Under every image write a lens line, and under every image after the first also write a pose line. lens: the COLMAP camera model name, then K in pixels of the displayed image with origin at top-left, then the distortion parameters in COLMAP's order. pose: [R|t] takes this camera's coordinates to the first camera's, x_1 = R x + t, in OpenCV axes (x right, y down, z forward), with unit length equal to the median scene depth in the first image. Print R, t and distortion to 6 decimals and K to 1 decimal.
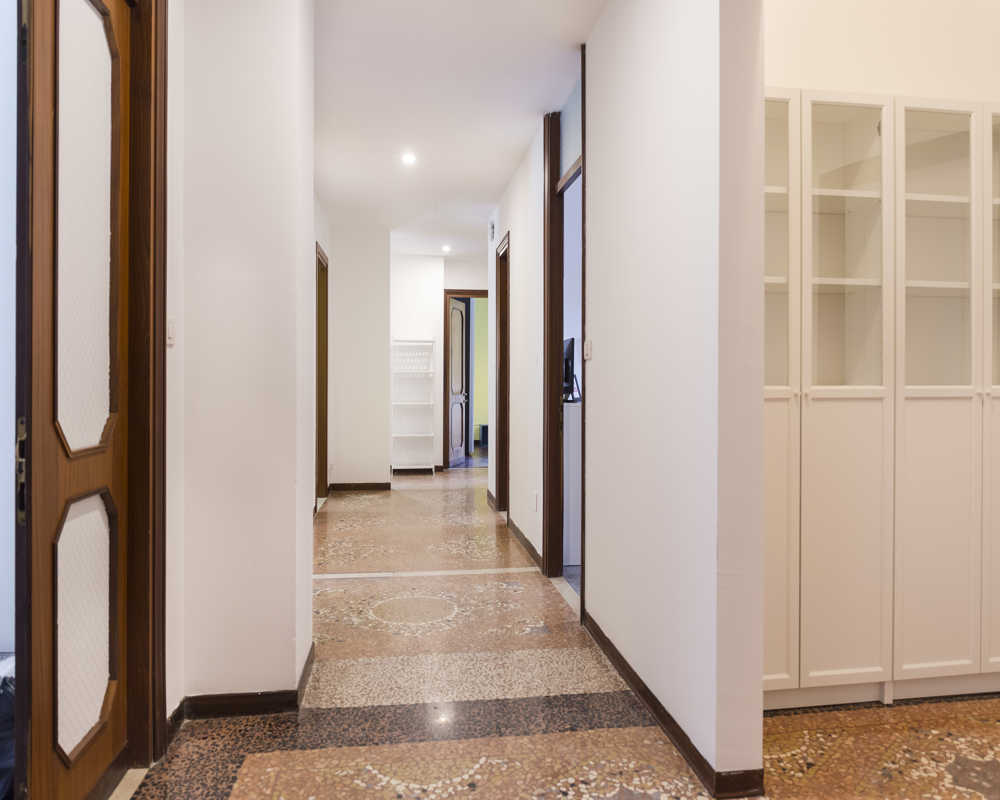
lens RADIAL K [[676.5, 0, 497.6], [0, 676.5, 369.1], [0, 0, 1]] dist [0.023627, -0.019382]
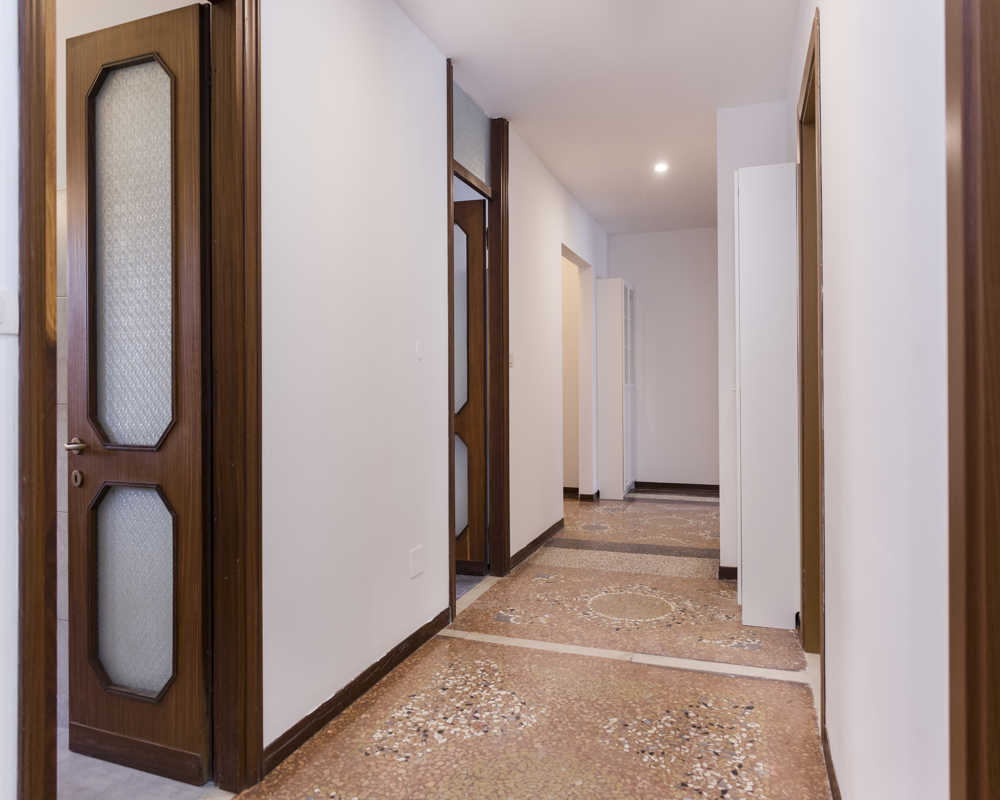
lens RADIAL K [[676.5, 0, 497.6], [0, 676.5, 369.1], [0, 0, 1]] dist [0.023627, -0.019382]
pose [[-0.882276, 0.012686, 0.470561, -0.436173], [-0.004149, 0.999388, -0.034721, 0.034202], [-0.470714, -0.032586, -0.881684, 2.024277]]
